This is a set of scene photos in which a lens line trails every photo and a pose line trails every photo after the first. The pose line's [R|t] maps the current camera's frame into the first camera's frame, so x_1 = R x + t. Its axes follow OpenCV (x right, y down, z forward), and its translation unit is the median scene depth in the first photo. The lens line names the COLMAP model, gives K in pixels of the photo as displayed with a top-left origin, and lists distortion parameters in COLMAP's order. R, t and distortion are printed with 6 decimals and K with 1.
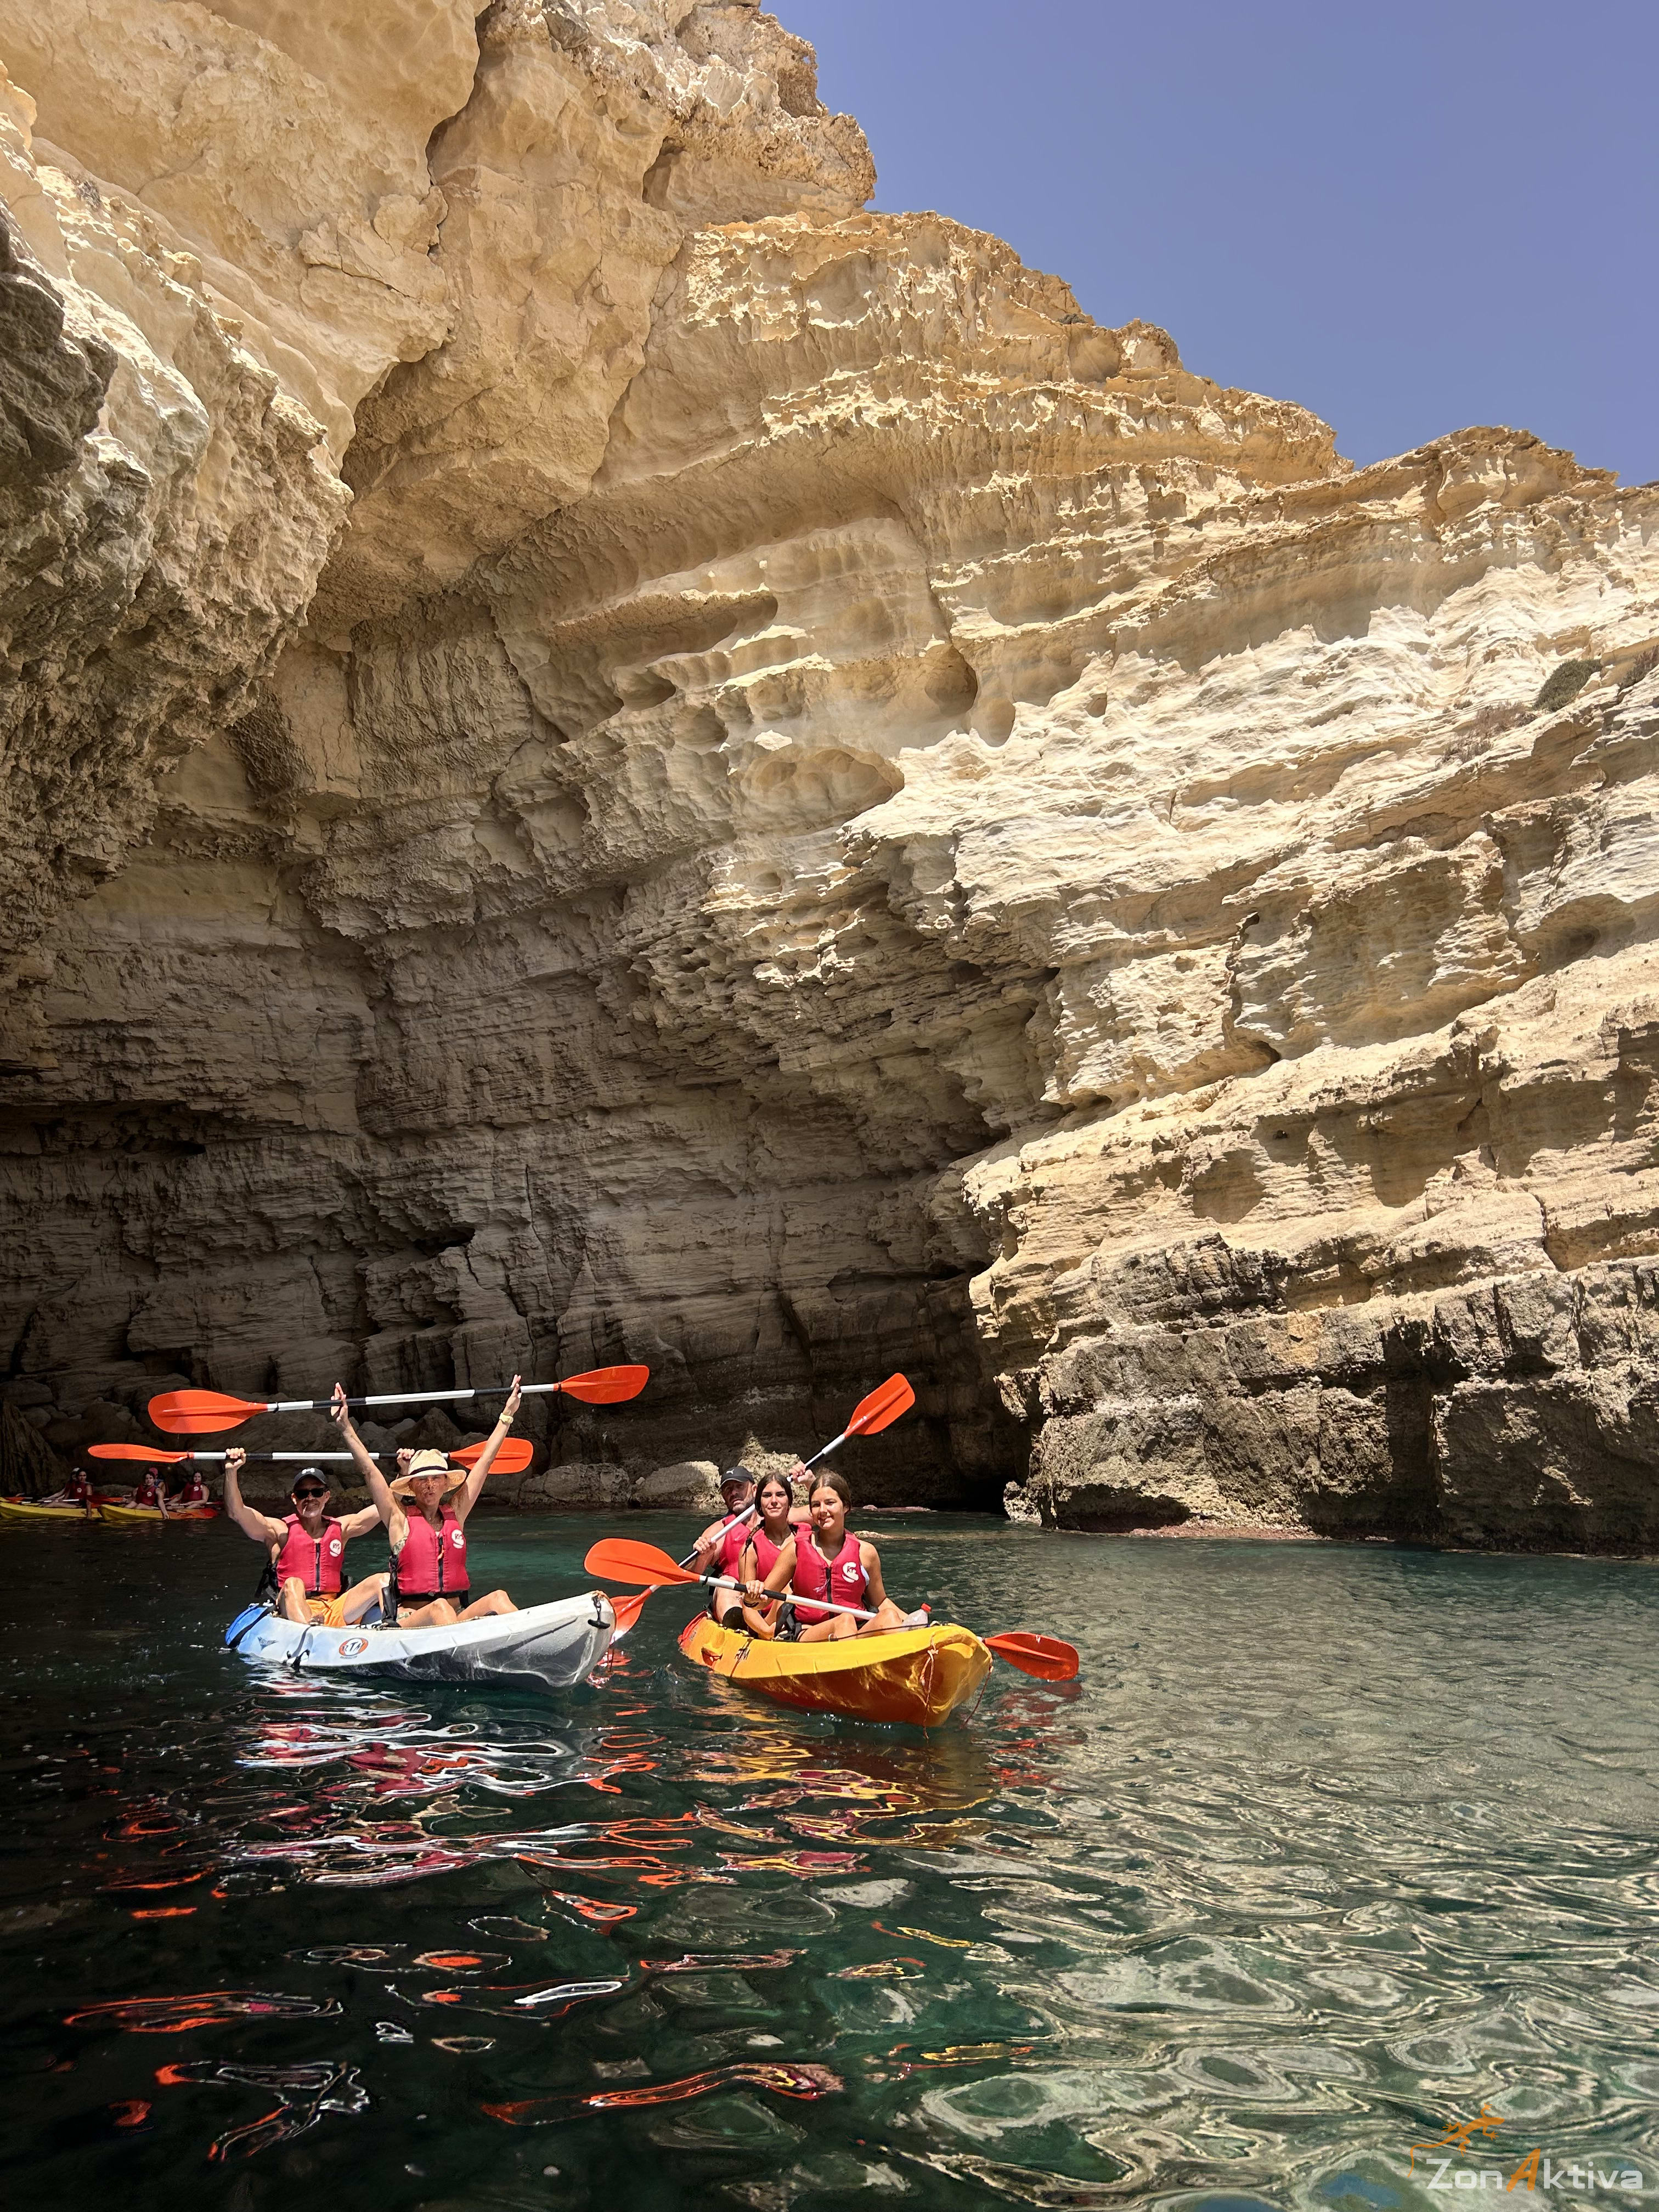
lens RADIAL K [[1637.9, 0, 833.5], [0, 1637.9, 1130.4], [0, 0, 1]] dist [0.129387, -0.333802]
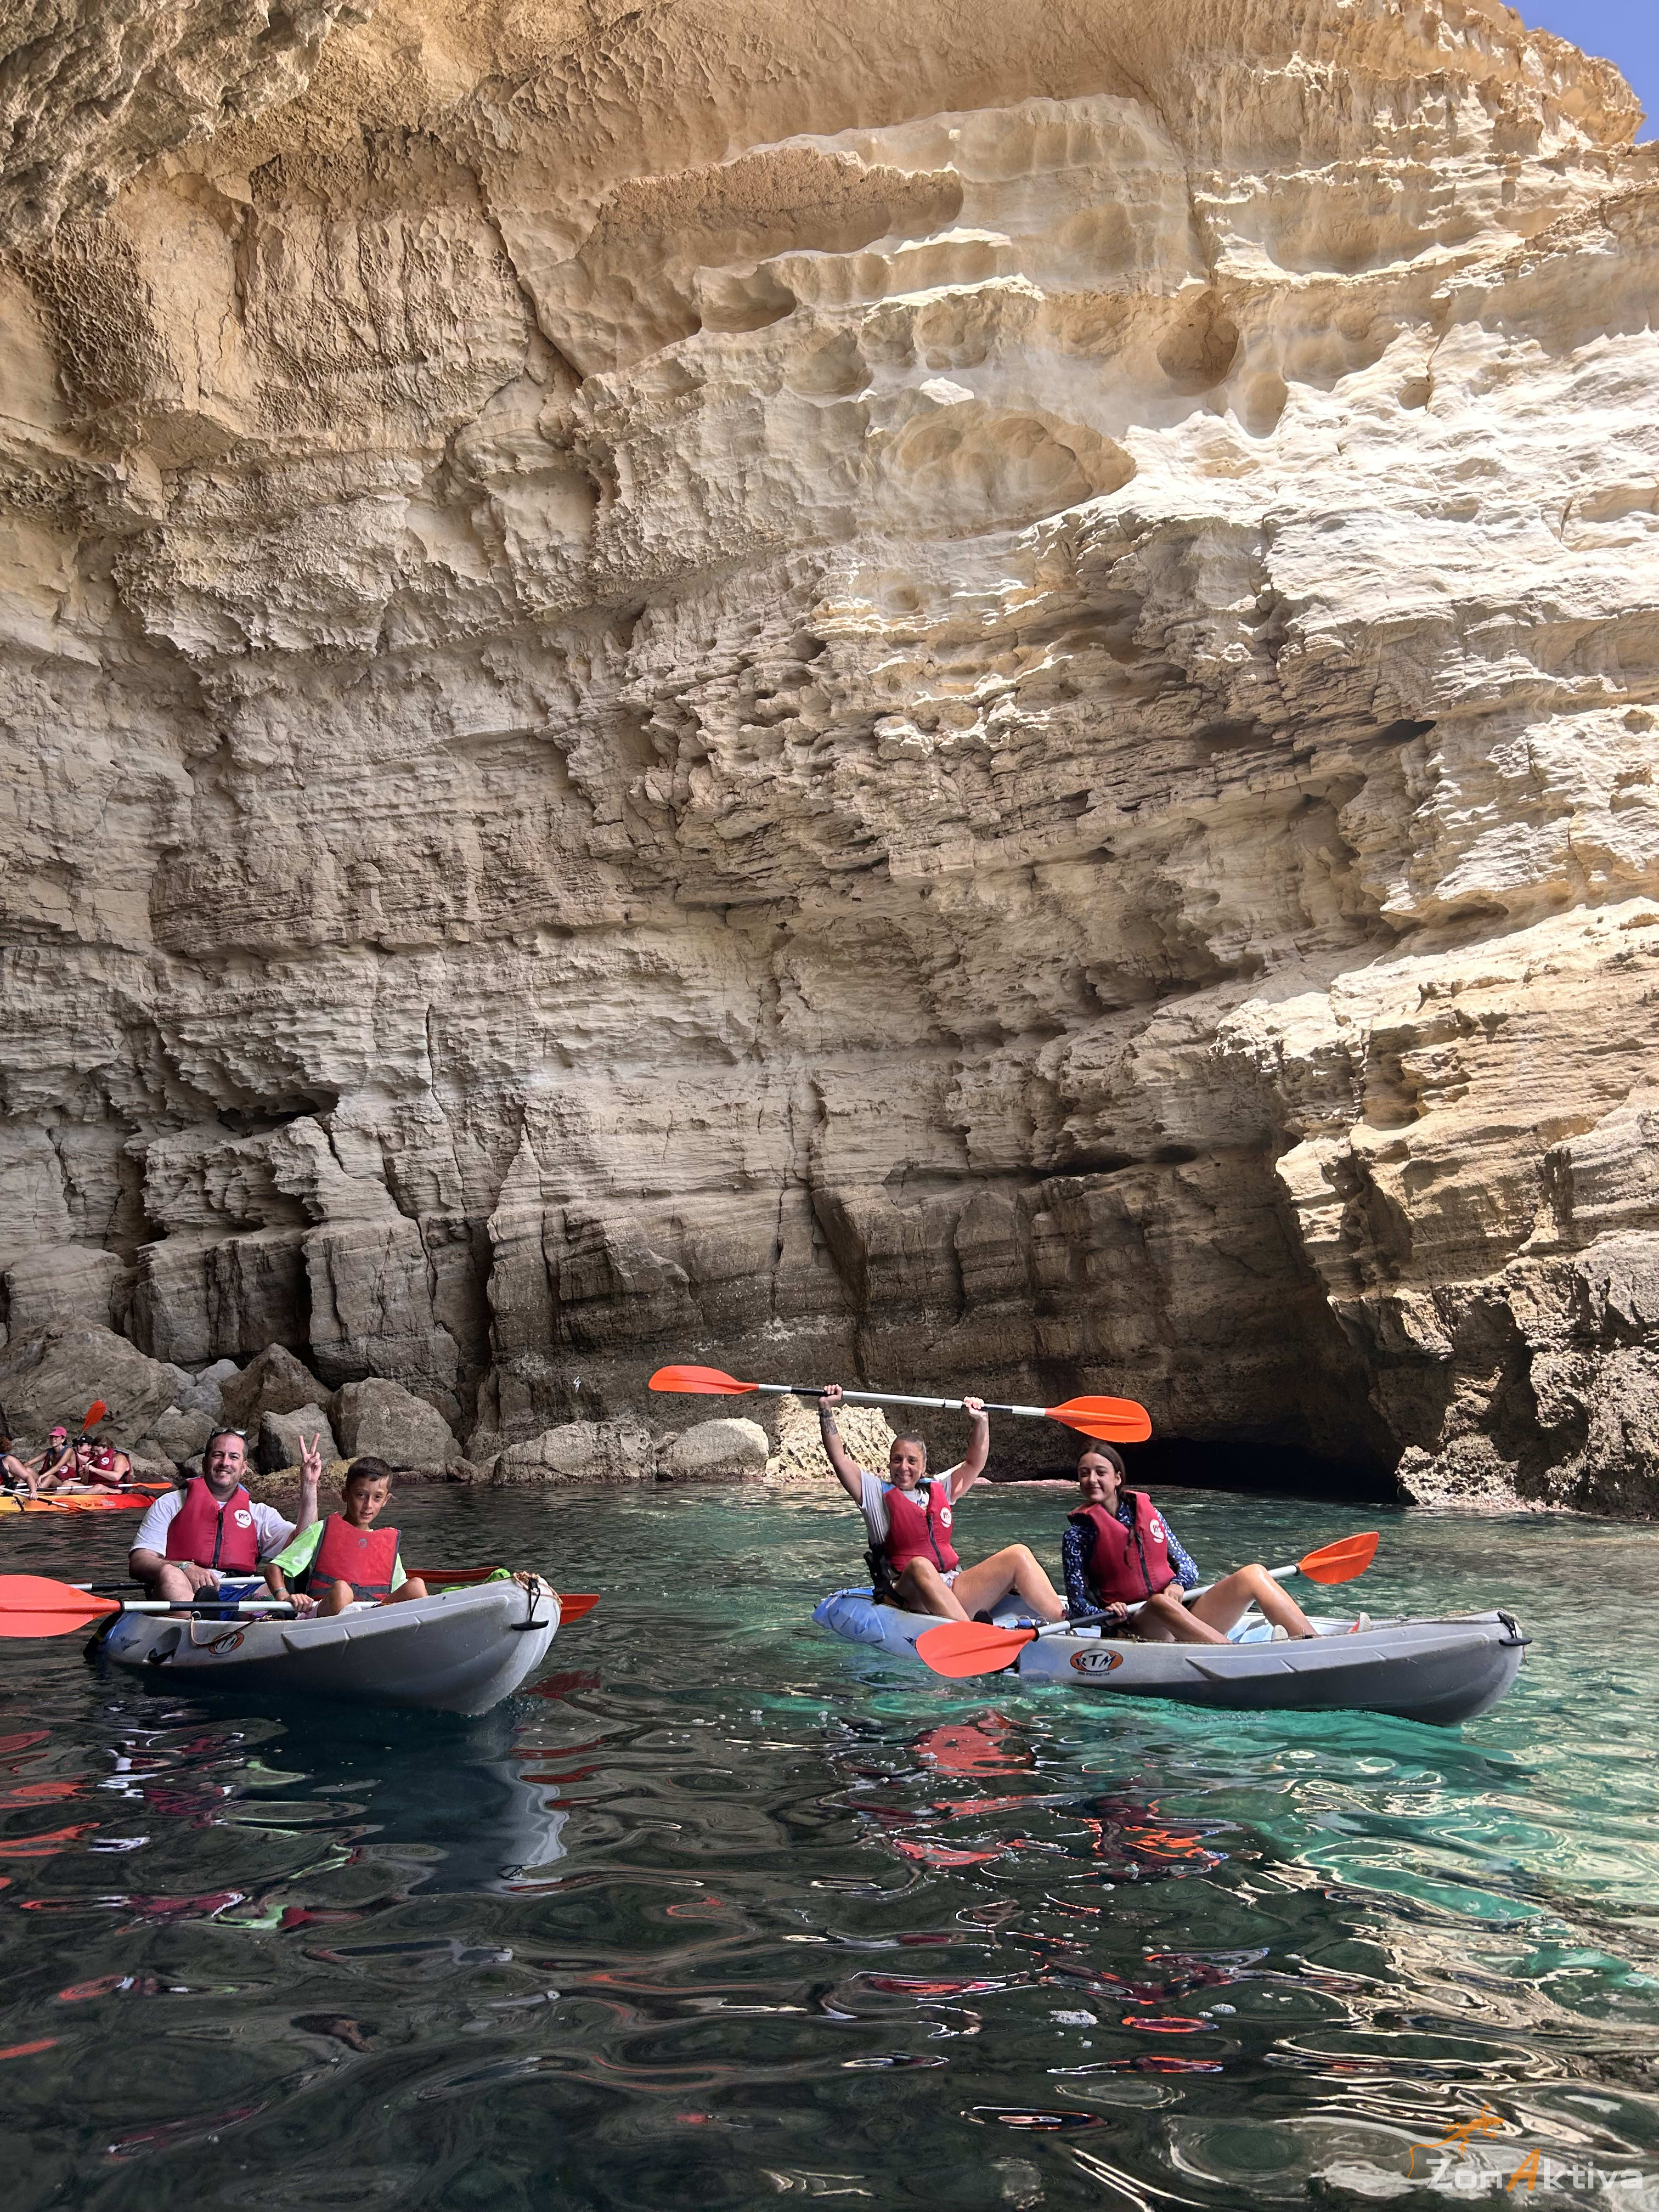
lens RADIAL K [[1669.4, 0, 825.0], [0, 1669.4, 1098.6], [0, 0, 1]] dist [0.041440, -0.046268]
pose [[0.965207, 0.048970, 0.256861, -0.263206], [-0.050089, 0.998742, -0.002188, 0.069778], [-0.256645, -0.010754, 0.966446, 0.331226]]
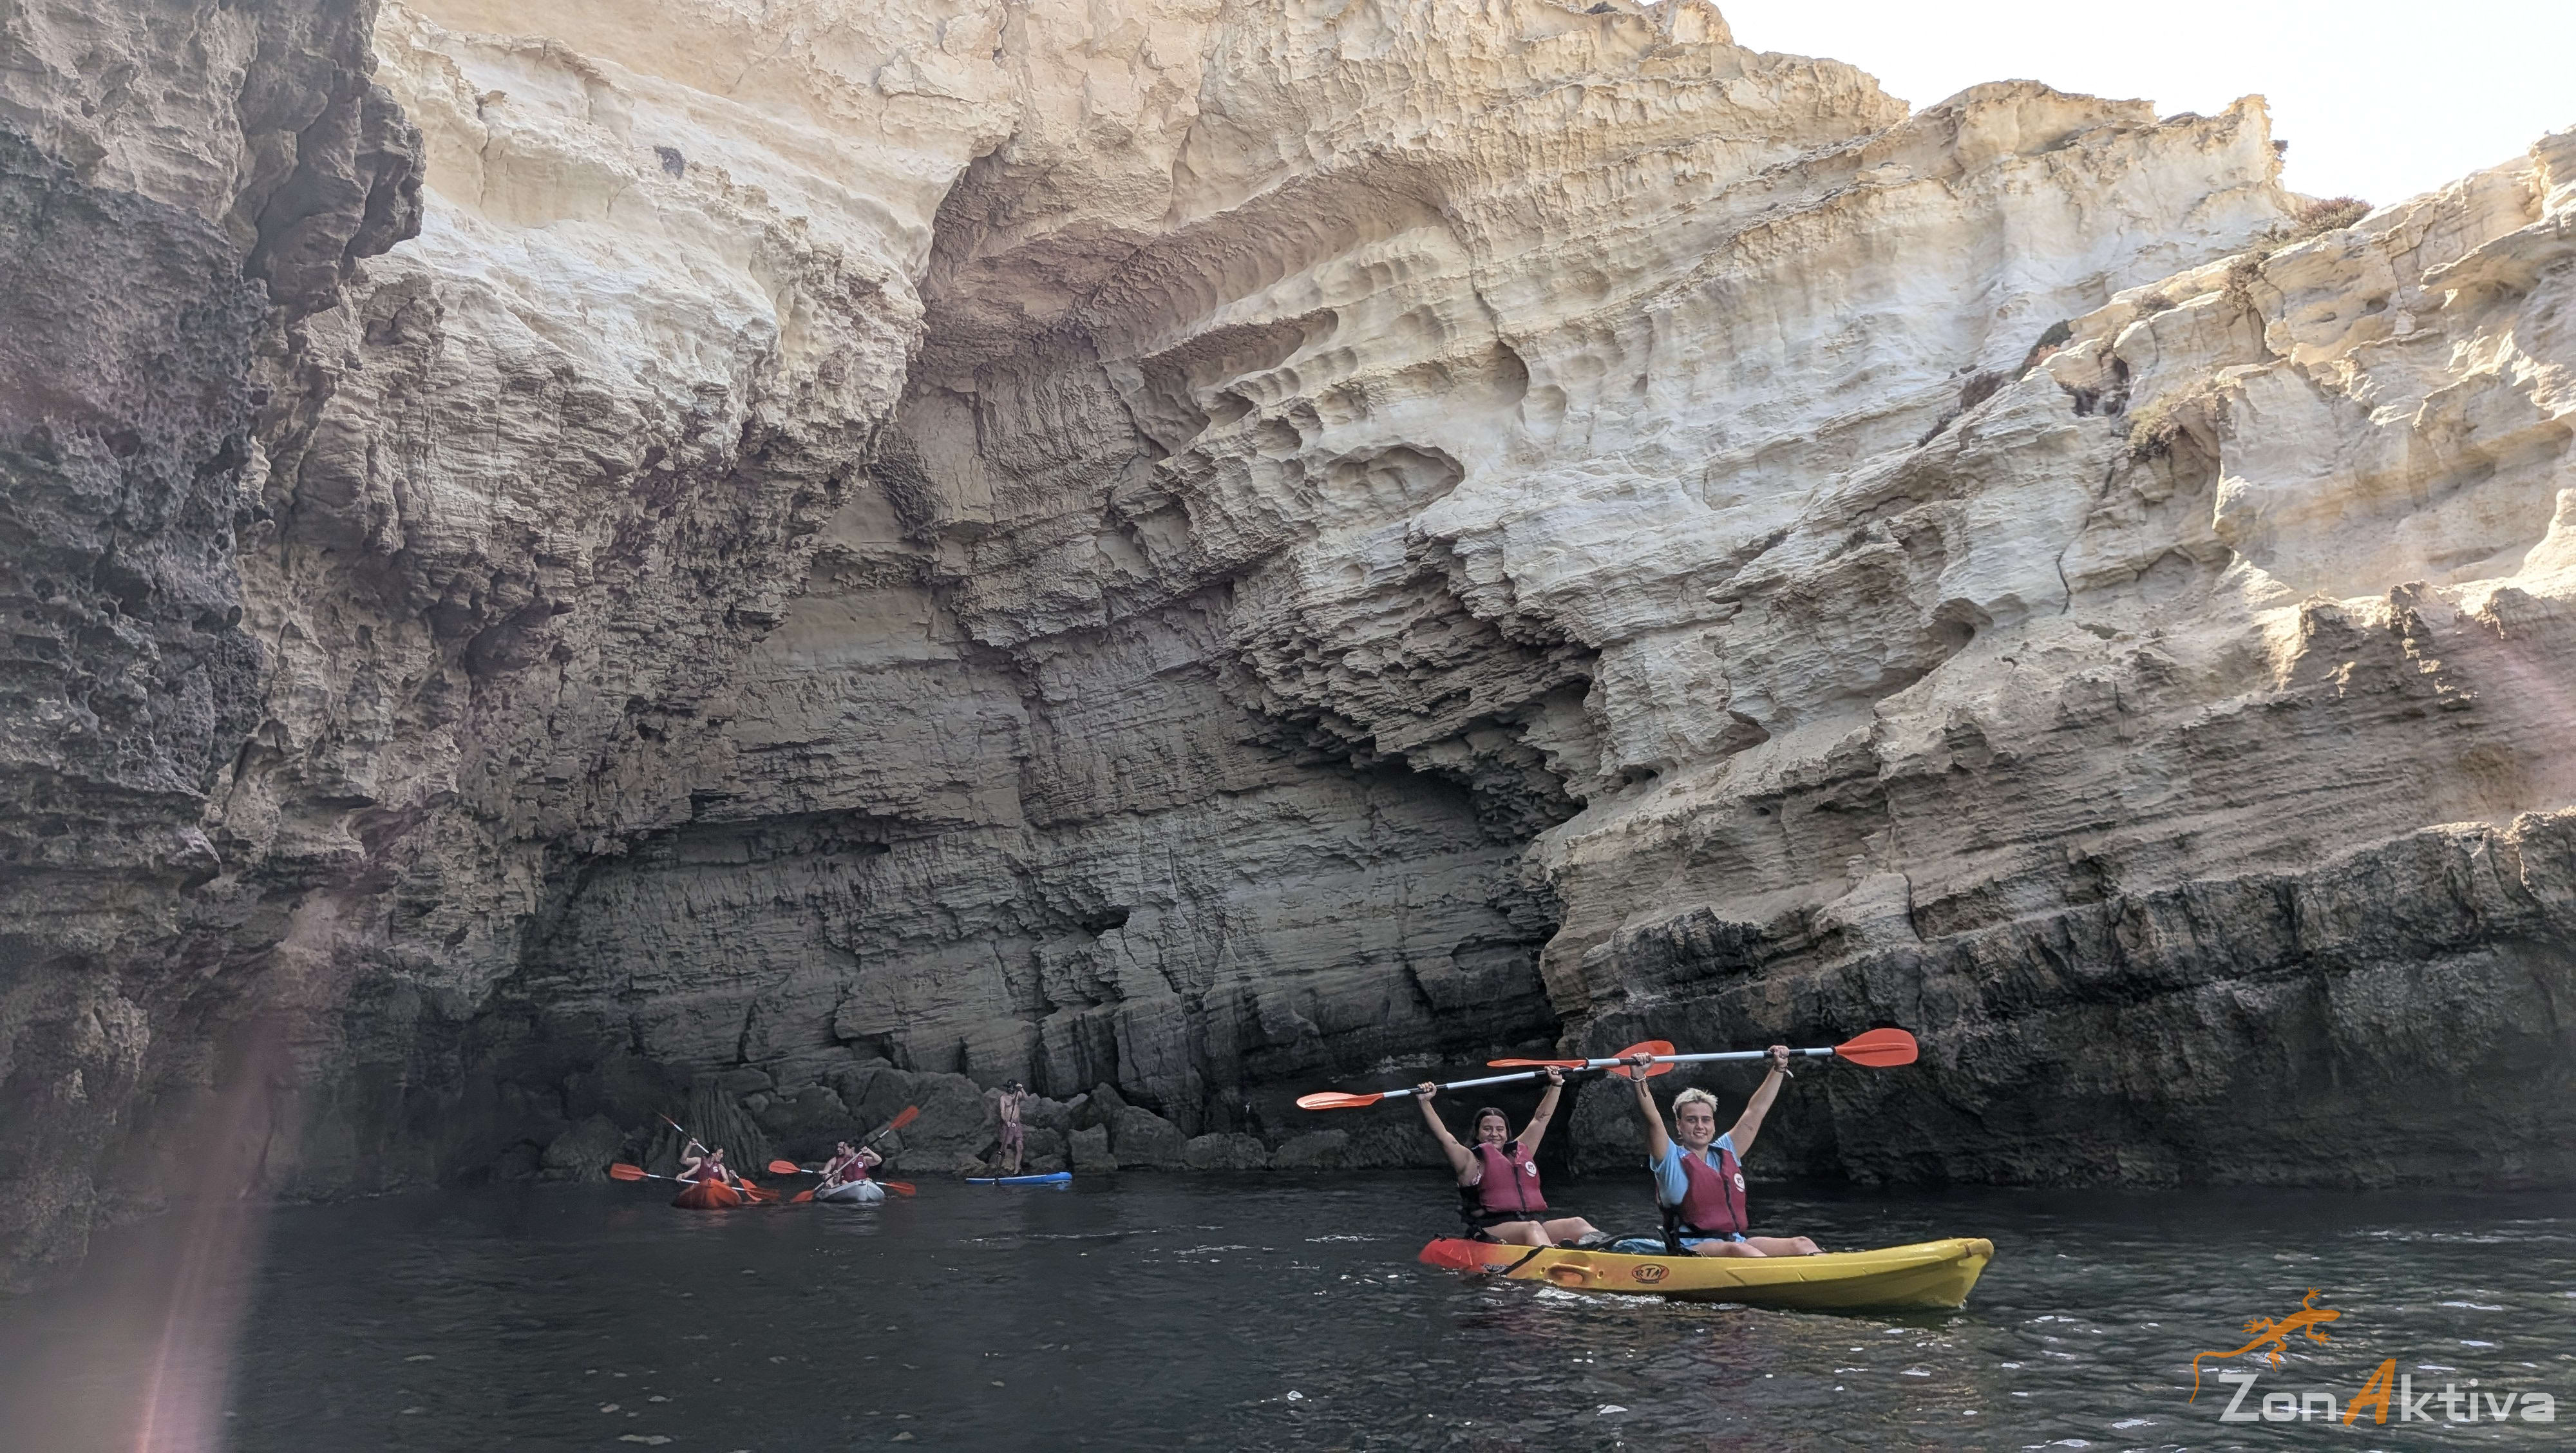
lens RADIAL K [[1854.7, 0, 1227.0], [0, 1854.7, 734.5], [0, 0, 1]] dist [0.126192, -0.257186]
pose [[0.973074, -0.068619, -0.220043, 0.146644], [0.066127, 0.997636, -0.018681, -0.034536], [0.220805, 0.003627, 0.975311, -0.187570]]
